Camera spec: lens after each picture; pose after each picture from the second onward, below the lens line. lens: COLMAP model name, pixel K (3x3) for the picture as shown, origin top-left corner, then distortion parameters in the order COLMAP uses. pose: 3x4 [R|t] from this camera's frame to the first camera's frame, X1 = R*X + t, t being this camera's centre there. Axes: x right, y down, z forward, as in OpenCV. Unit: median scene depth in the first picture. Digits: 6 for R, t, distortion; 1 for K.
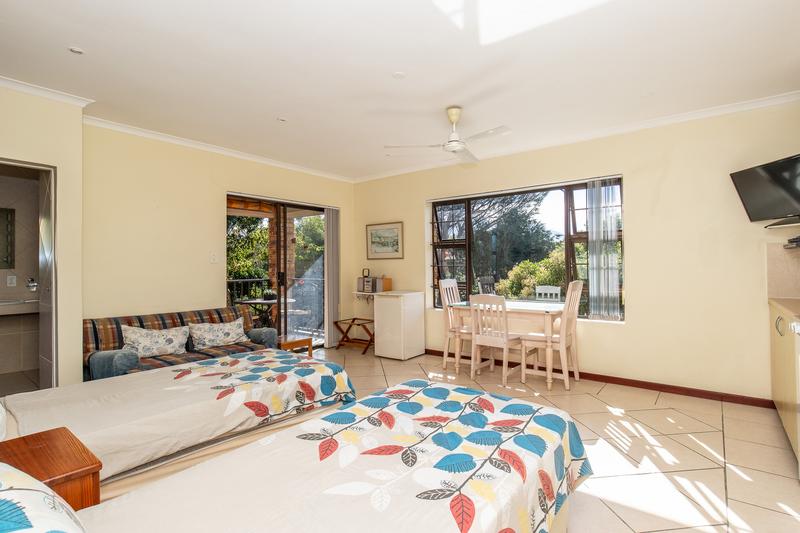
lens RADIAL K [[402.8, 0, 400.6], [0, 402.8, 265.3], [0, 0, 1]] dist [-0.004891, -0.000668]
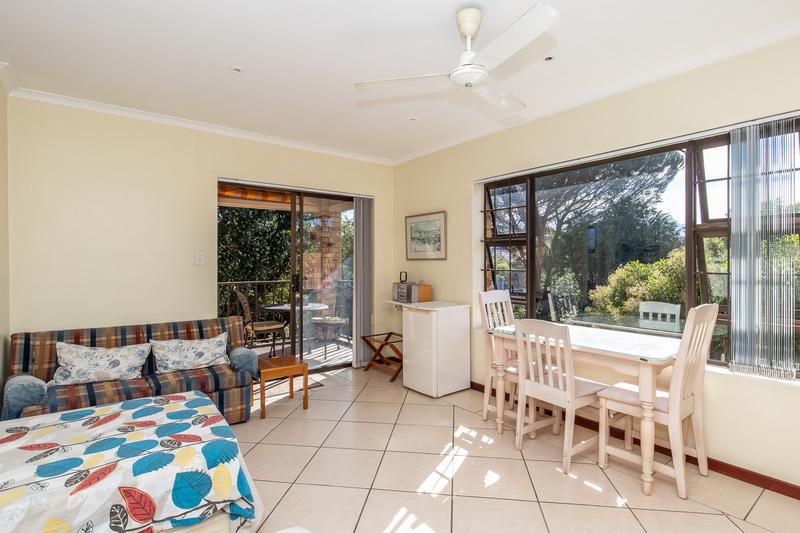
lens RADIAL K [[402.8, 0, 399.6], [0, 402.8, 266.5], [0, 0, 1]] dist [-0.004891, -0.000668]
pose [[0.967935, 0.011527, -0.250935, 0.146400], [-0.008435, 0.999875, 0.013397, -0.017048], [0.251058, -0.010850, 0.967911, 0.311931]]
